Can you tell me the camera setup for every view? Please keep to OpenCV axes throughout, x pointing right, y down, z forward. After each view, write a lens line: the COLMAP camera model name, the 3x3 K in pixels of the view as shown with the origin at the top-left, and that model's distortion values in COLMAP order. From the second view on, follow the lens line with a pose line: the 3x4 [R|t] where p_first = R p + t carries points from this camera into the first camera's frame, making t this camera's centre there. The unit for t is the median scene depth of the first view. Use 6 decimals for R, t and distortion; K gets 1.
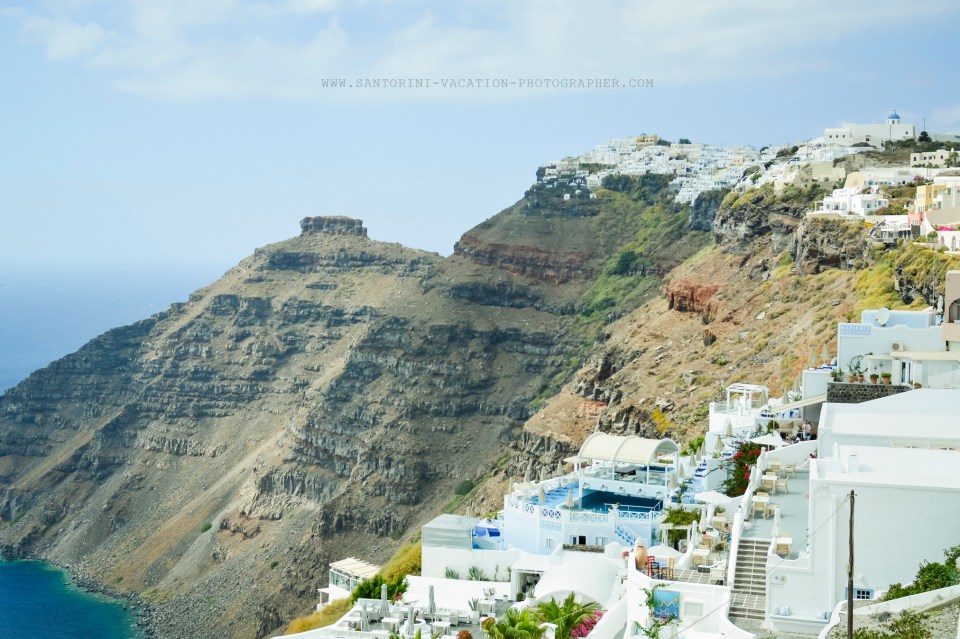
lens RADIAL K [[1269.7, 0, 480.0], [0, 1269.7, 319.5], [0, 0, 1]] dist [0.008902, -0.010832]
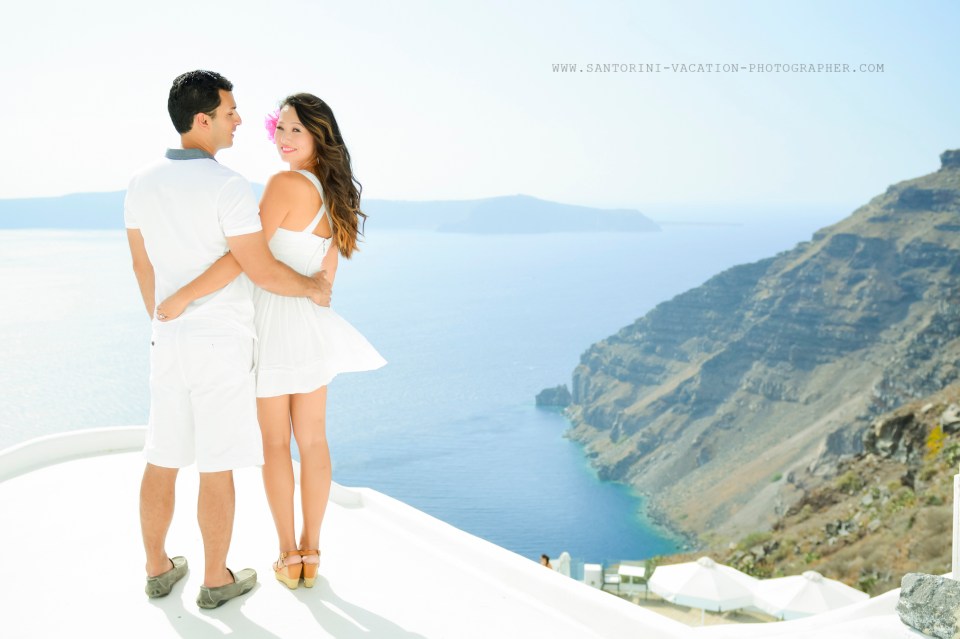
lens RADIAL K [[1148.5, 0, 480.0], [0, 1148.5, 319.5], [0, 0, 1]] dist [0.007019, -0.003012]
pose [[0.800725, 0.069513, -0.594986, 0.112079], [-0.038886, 0.997181, 0.064170, -0.000672], [0.597769, -0.028246, 0.801171, 0.188767]]
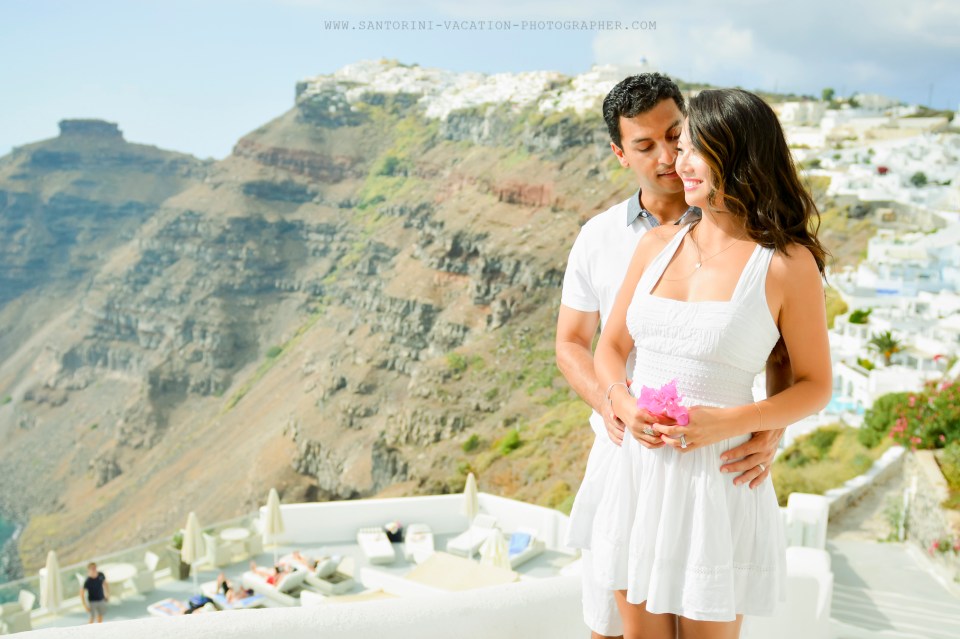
lens RADIAL K [[1148.5, 0, 480.0], [0, 1148.5, 319.5], [0, 0, 1]] dist [0.007019, -0.003012]
pose [[0.947334, -0.027164, 0.319094, -0.146963], [-0.001012, 0.996137, 0.087802, 0.005007], [-0.320247, -0.083500, 0.943647, -0.074765]]
